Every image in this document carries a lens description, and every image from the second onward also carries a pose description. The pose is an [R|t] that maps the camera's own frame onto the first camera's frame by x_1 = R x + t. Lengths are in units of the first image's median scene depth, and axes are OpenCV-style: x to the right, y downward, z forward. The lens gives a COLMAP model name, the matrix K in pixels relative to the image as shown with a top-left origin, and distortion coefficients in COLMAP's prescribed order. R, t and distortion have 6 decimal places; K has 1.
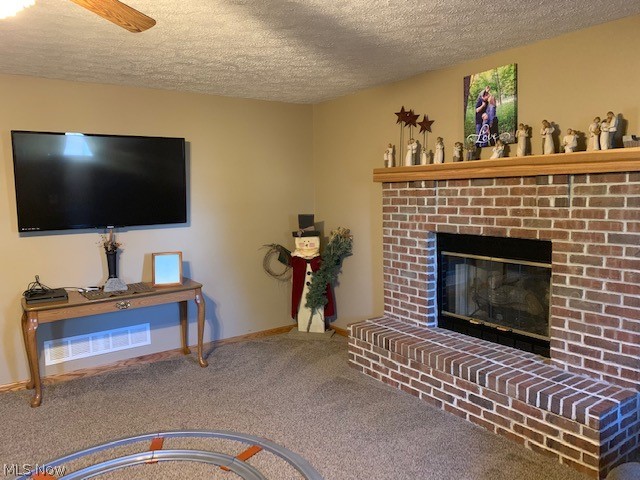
lens RADIAL K [[506.9, 0, 320.0], [0, 506.9, 240.0], [0, 0, 1]] dist [0.004342, -0.005287]
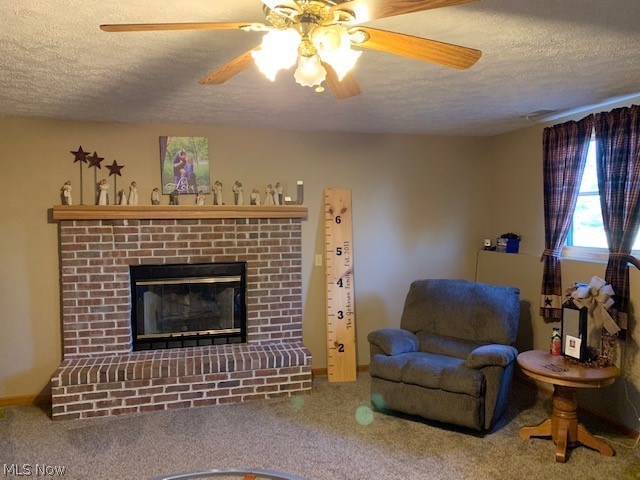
lens RADIAL K [[506.9, 0, 320.0], [0, 506.9, 240.0], [0, 0, 1]] dist [0.004342, -0.005287]
pose [[0.288547, -0.014267, 0.957359, -0.831397], [0.097551, 0.995124, -0.014572, -0.017048], [-0.952483, 0.097596, 0.288532, 0.319688]]
